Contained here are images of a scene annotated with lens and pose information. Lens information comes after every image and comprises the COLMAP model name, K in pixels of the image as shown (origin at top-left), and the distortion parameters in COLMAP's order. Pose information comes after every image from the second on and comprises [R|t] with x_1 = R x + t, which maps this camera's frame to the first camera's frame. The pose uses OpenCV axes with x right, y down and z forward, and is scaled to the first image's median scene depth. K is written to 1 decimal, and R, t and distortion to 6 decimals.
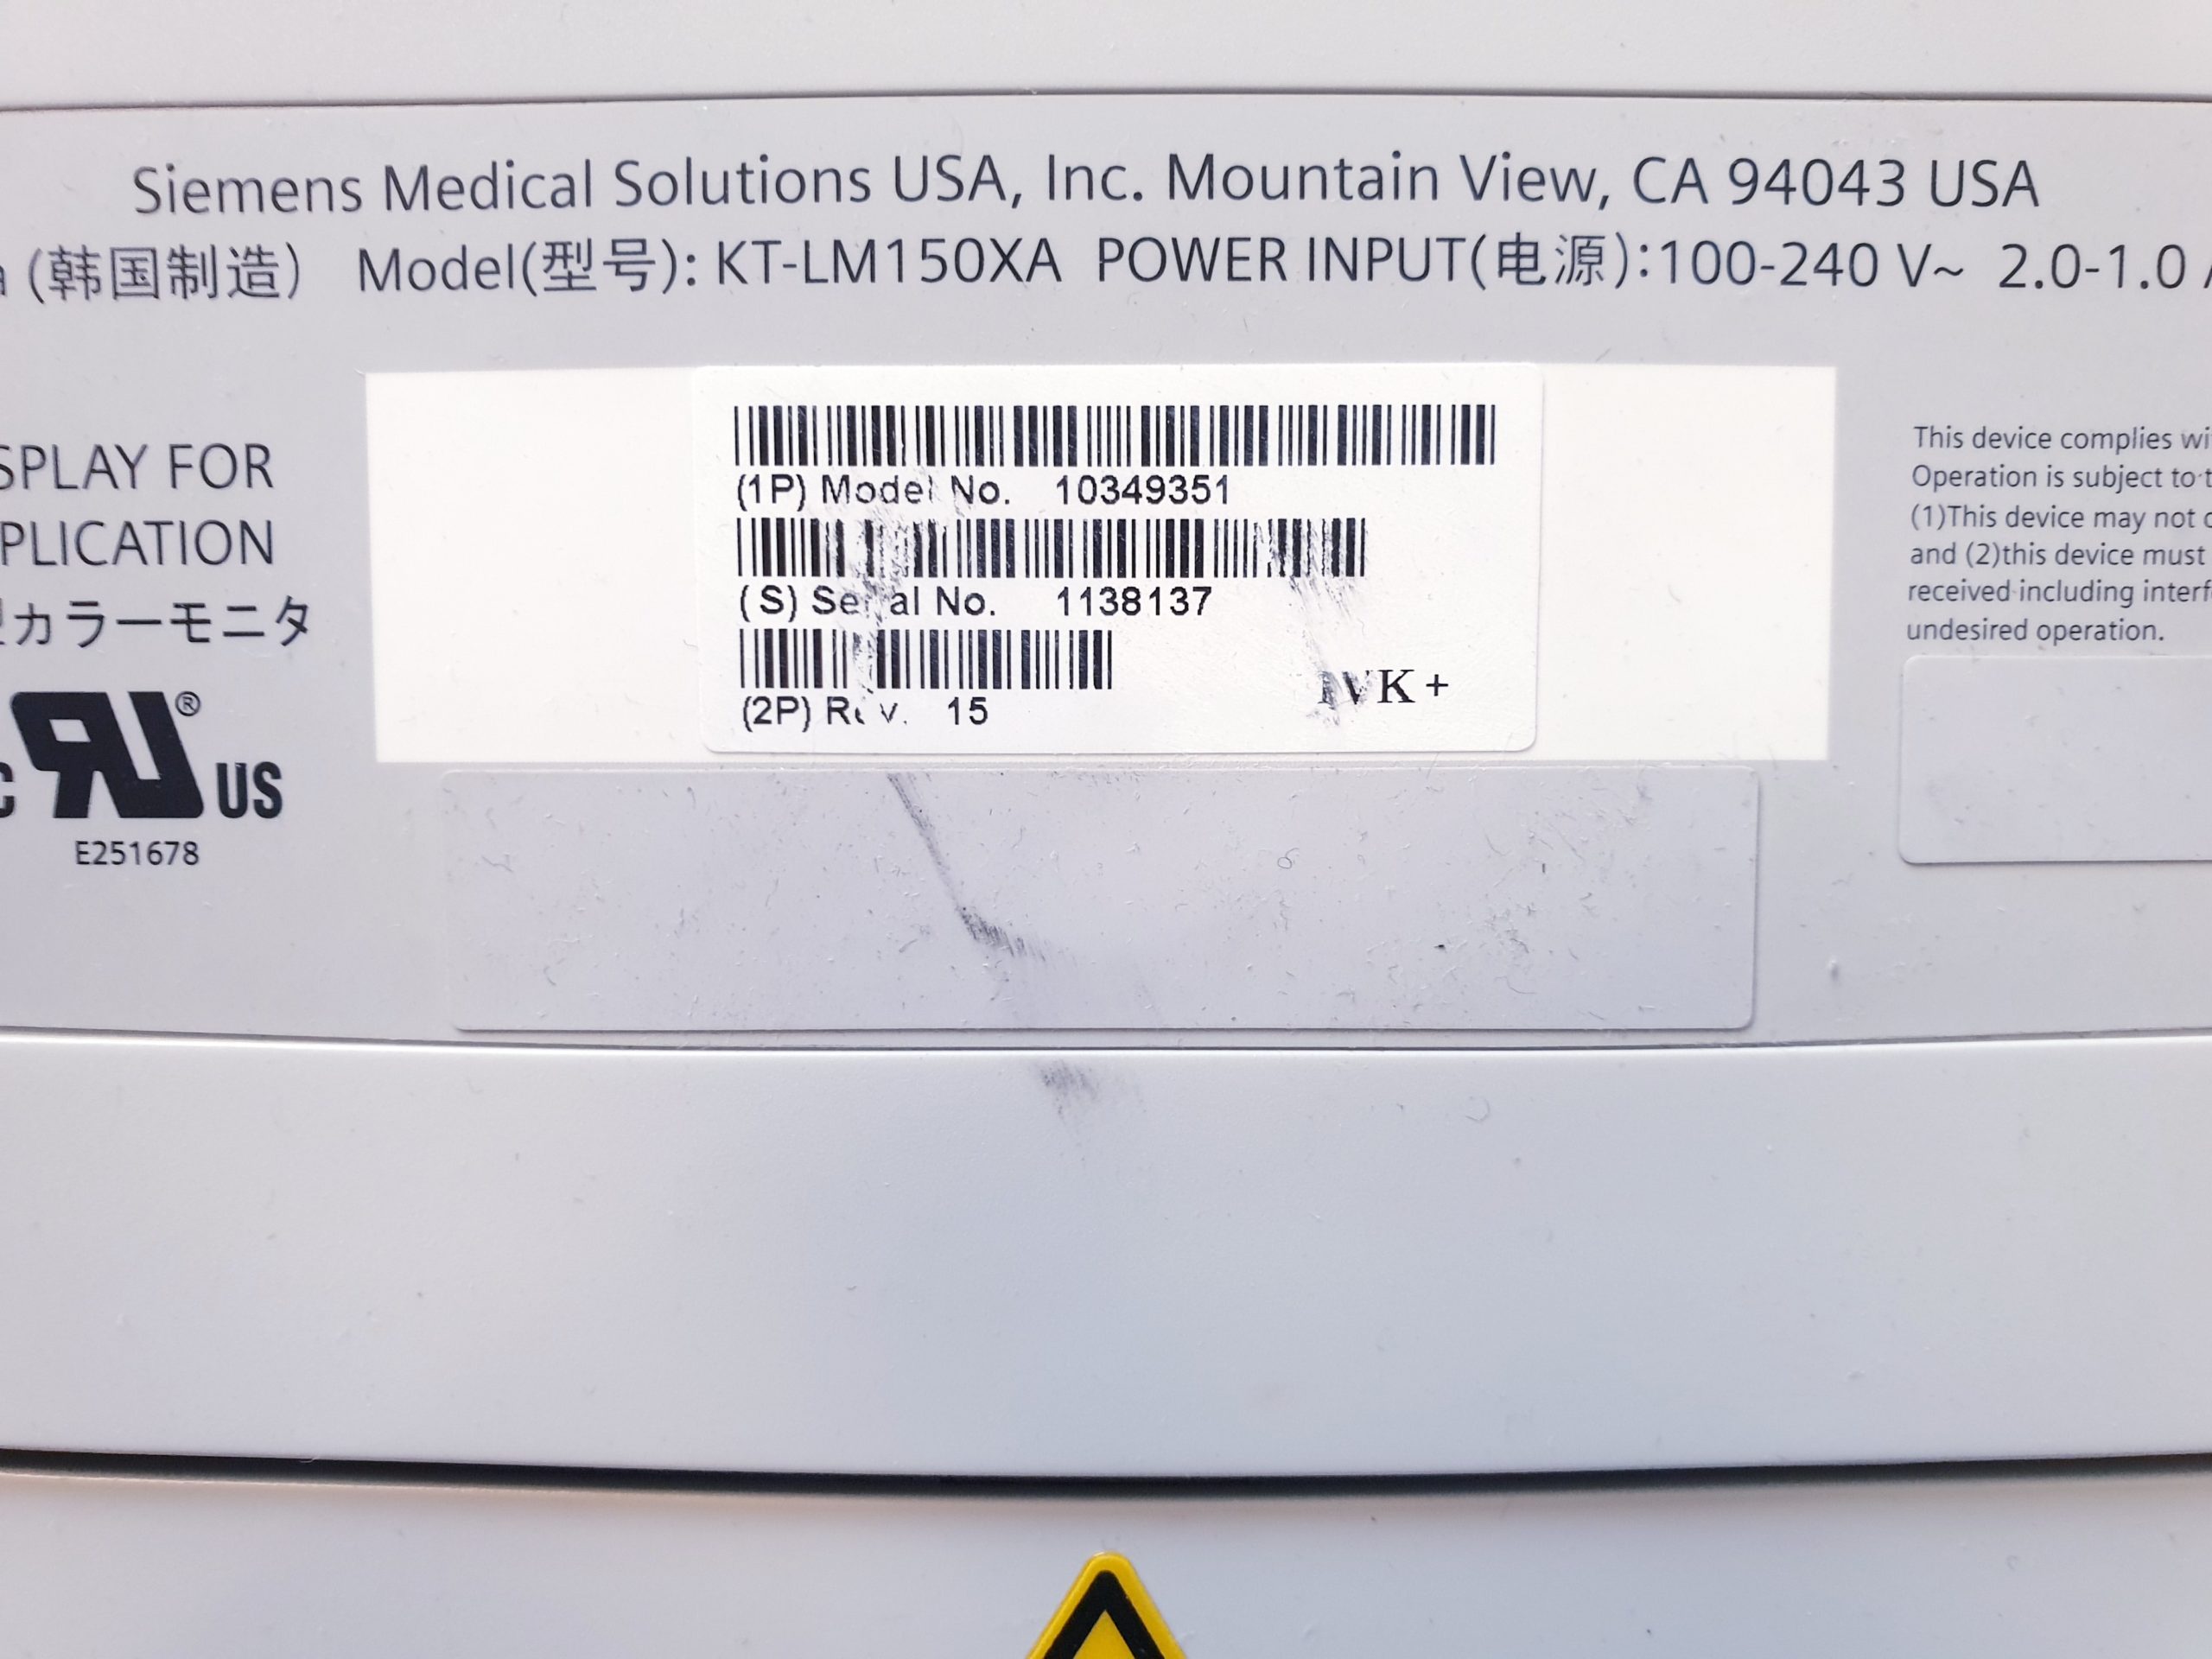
lens RADIAL K [[1727.6, 0, 1092.0], [0, 1727.6, 822.8], [0, 0, 1]] dist [0.006637, -0.033138]
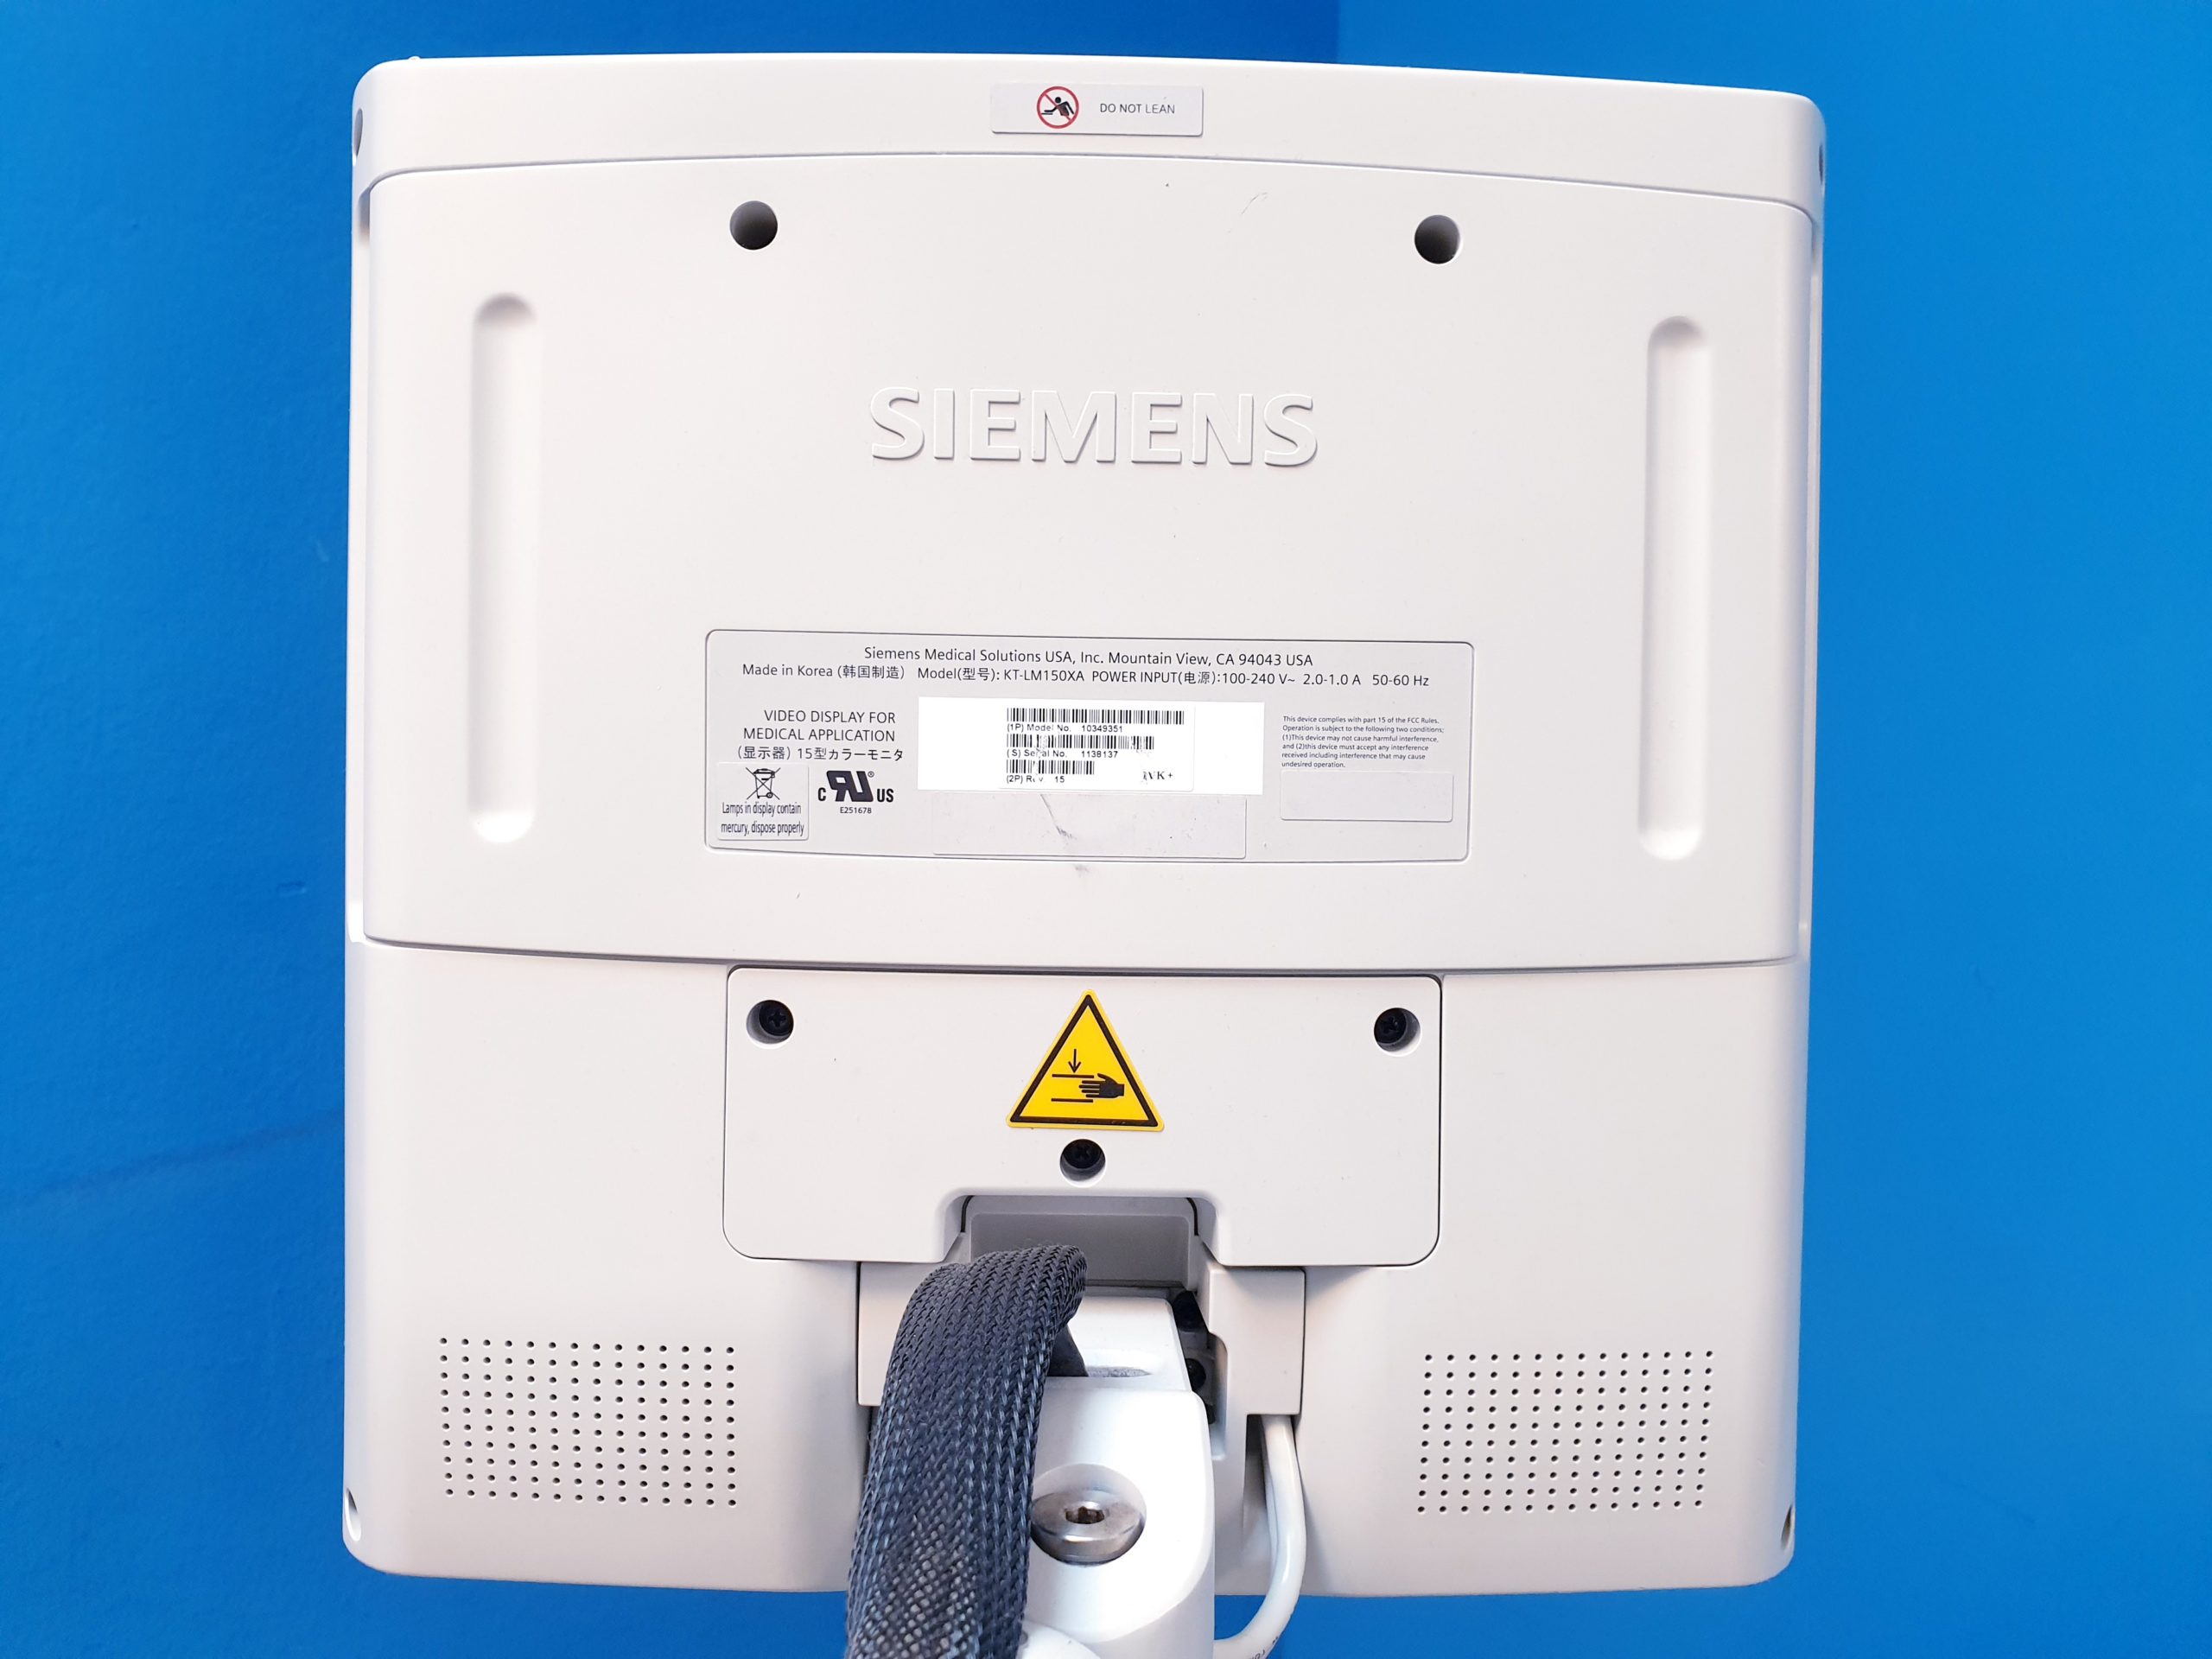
lens RADIAL K [[1727.6, 0, 1091.6], [0, 1727.6, 845.8], [0, 0, 1]] dist [0.006637, -0.033138]
pose [[0.998909, 0.015698, 0.043975, -0.179020], [-0.015198, 0.999816, -0.011682, 0.147384], [-0.044150, 0.011001, 0.998964, -3.250915]]
